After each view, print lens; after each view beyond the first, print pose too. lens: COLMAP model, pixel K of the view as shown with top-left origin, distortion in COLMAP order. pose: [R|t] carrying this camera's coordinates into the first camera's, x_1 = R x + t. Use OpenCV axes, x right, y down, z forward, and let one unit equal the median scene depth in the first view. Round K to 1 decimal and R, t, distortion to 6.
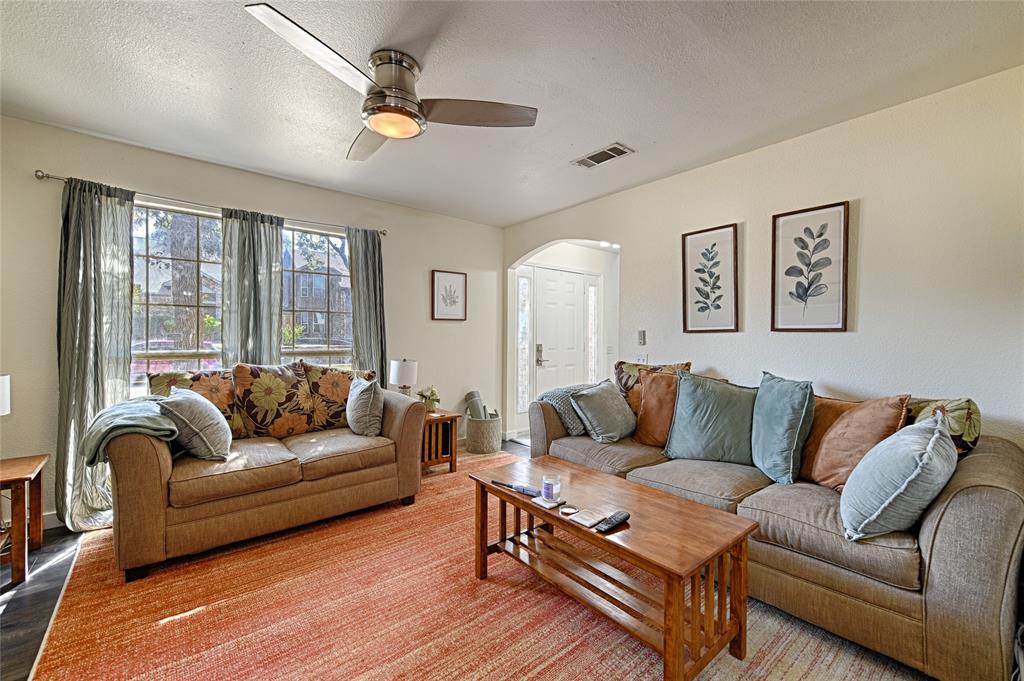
lens RADIAL K [[421.1, 0, 512.6], [0, 421.1, 338.4], [0, 0, 1]] dist [0.001175, 0.000039]
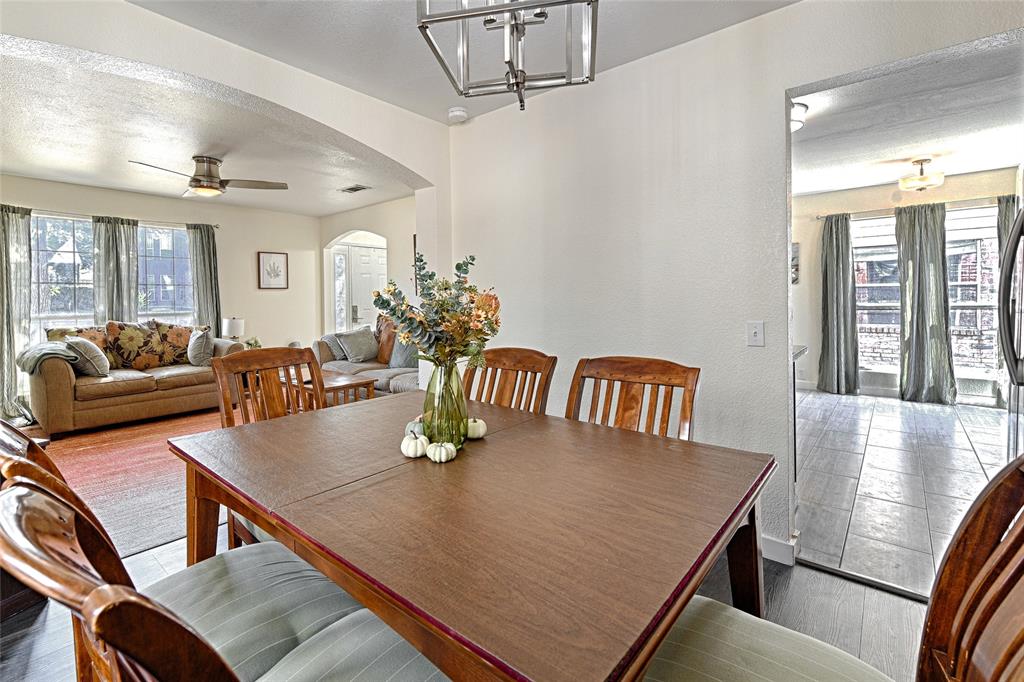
lens RADIAL K [[468.4, 0, 483.3], [0, 468.4, 301.0], [0, 0, 1]] dist [-0.000230, -0.000040]
pose [[0.986586, -0.018267, 0.162219, 0.403549], [0.018478, 0.999829, 0.000204, 0.011146], [-0.162195, 0.002796, 0.986755, -0.874226]]
